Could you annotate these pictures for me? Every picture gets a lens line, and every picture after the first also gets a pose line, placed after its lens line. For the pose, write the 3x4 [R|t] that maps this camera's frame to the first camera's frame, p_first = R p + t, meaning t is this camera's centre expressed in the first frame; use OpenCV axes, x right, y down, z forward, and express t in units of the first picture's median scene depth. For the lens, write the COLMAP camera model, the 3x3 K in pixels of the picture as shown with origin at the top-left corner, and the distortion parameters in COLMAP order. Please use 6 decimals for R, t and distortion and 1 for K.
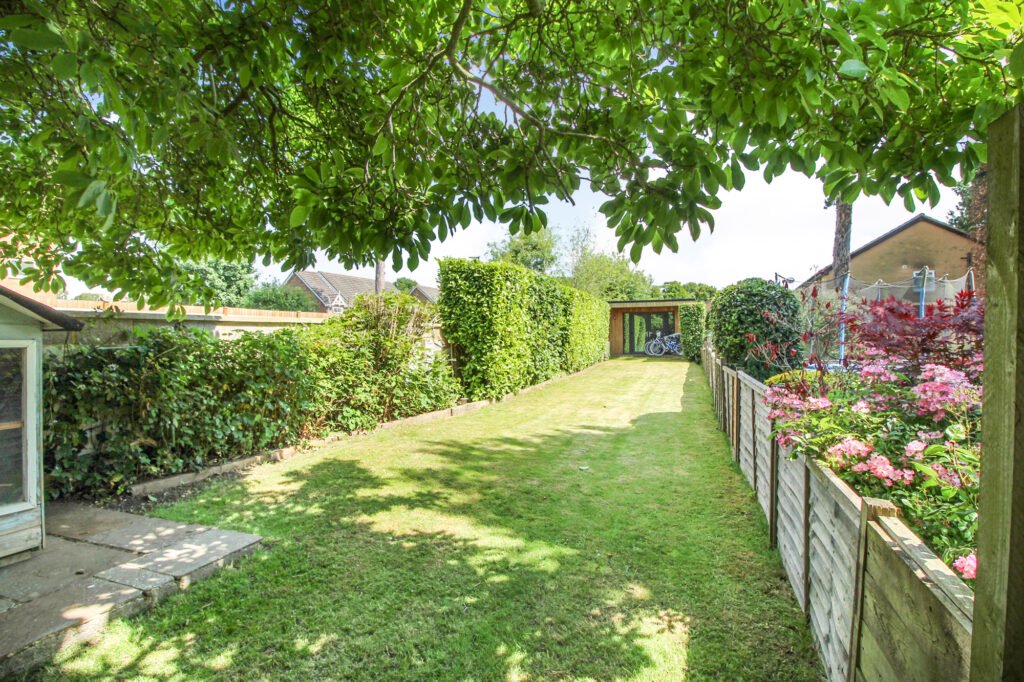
lens RADIAL K [[492.0, 0, 513.3], [0, 492.0, 344.3], [0, 0, 1]] dist [-0.002434, -0.000041]
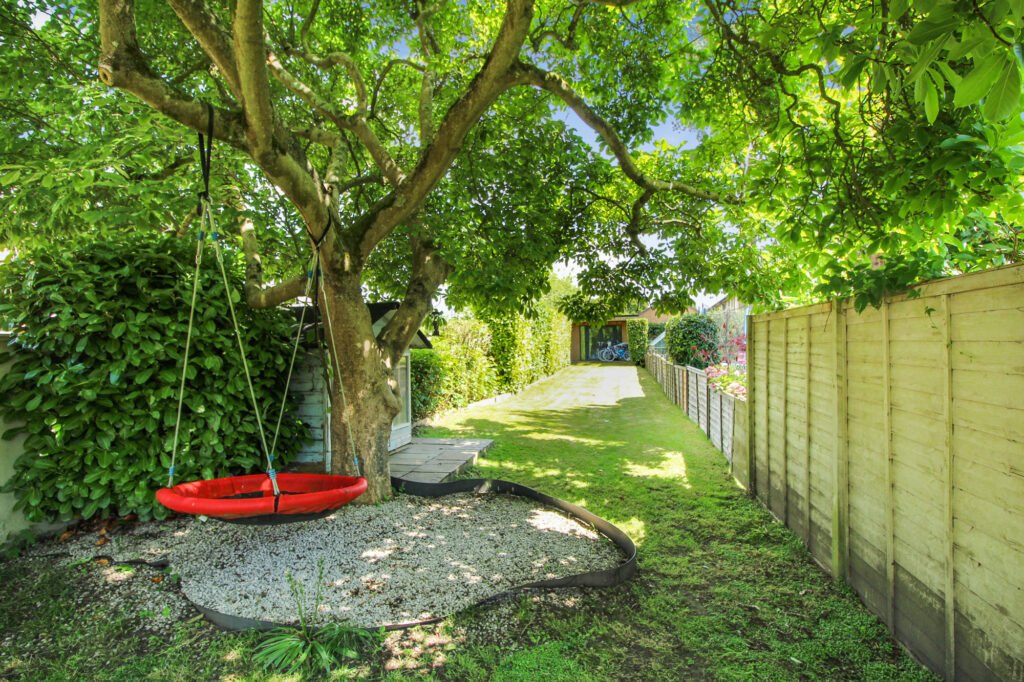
lens RADIAL K [[492.0, 0, 511.3], [0, 492.0, 340.5], [0, 0, 1]] dist [-0.002434, -0.000041]
pose [[0.991813, -0.007267, 0.127494, -0.200492], [0.010603, 0.999618, -0.025504, -0.000333], [-0.127260, 0.026647, 0.991511, -0.347708]]
